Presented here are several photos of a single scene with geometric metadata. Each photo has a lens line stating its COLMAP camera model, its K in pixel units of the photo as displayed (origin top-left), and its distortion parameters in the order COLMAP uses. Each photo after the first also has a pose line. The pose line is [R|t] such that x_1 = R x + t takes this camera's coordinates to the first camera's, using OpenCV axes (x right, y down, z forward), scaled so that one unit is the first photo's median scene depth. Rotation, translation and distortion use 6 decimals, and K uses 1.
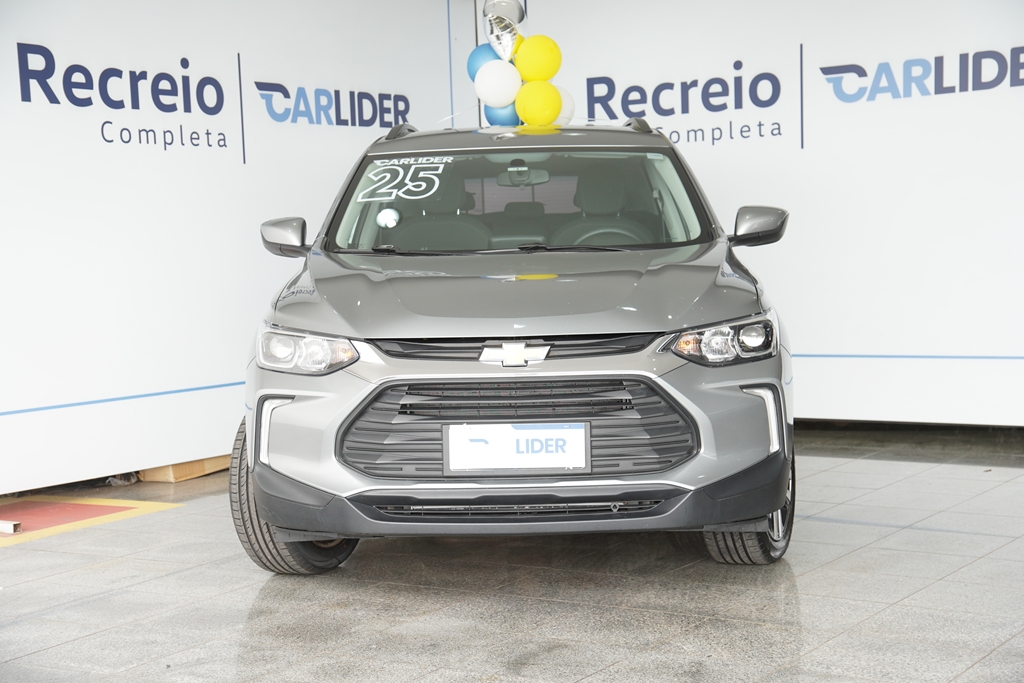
lens RADIAL K [[1646.7, 0, 517.0], [0, 1646.7, 340.3], [0, 0, 1]] dist [0.261785, 0.000000]
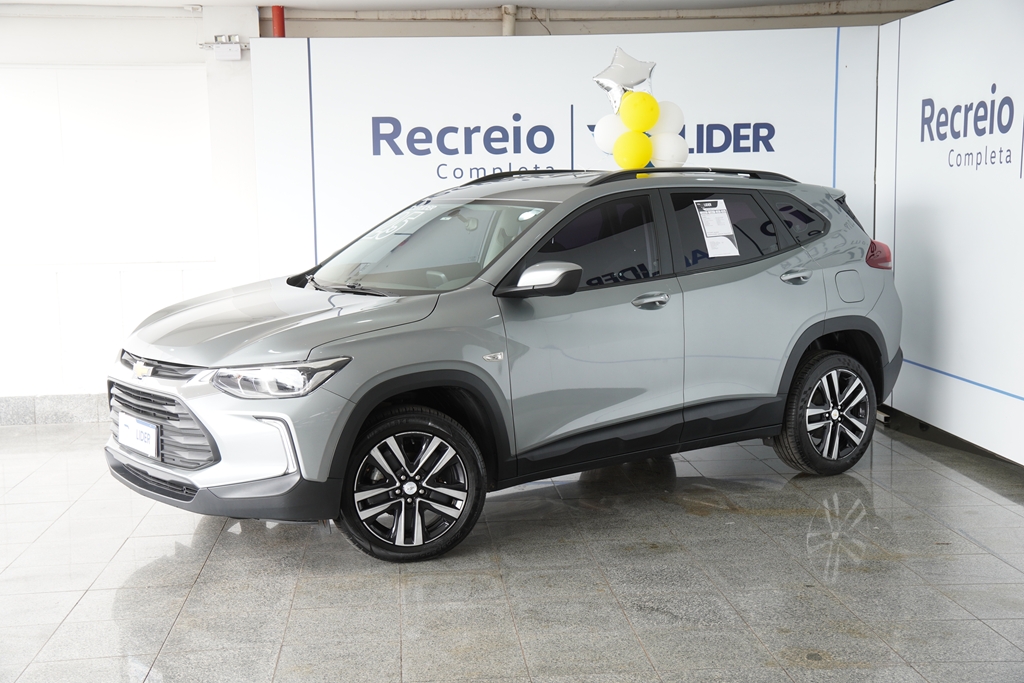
lens RADIAL K [[1317.6, 0, 510.9], [0, 1317.6, 343.0], [0, 0, 1]] dist [0.104967, 0.000000]
pose [[0.607682, 0.113500, -0.786028, 0.728787], [-0.057080, 0.993417, 0.099318, -0.097988], [0.792126, -0.015487, 0.610161, 0.369196]]
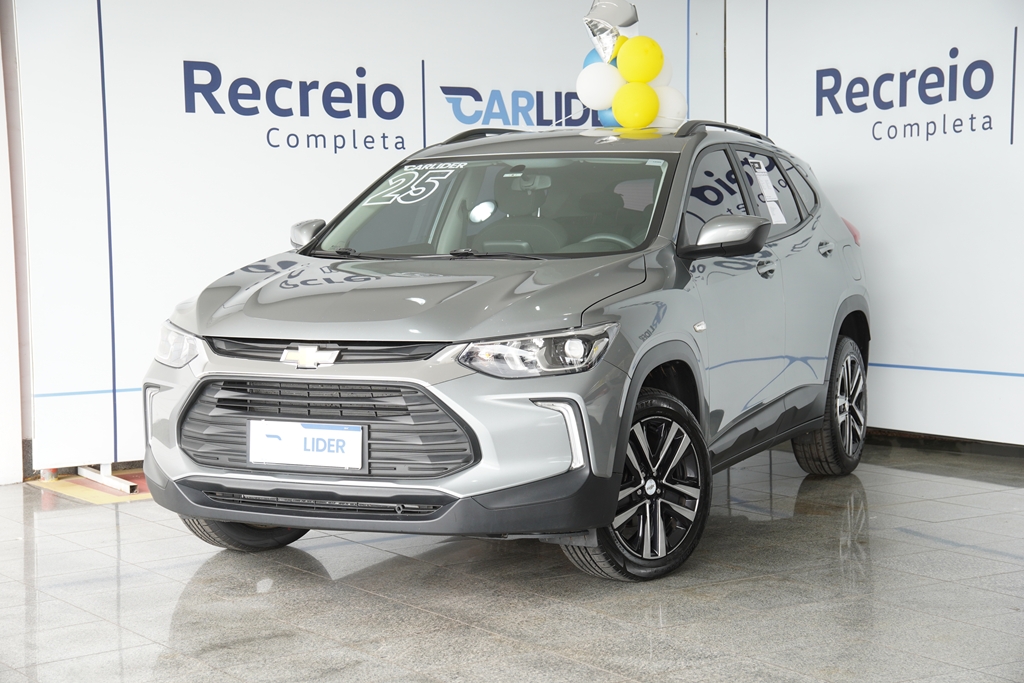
lens RADIAL K [[1705.0, 0, 507.9], [0, 1705.0, 333.7], [0, 0, 1]] dist [0.286492, 0.000000]
pose [[0.914434, 0.041971, -0.402552, 0.371313], [-0.040408, 0.999107, 0.012378, -0.016729], [0.402712, 0.004948, 0.915313, 0.032135]]
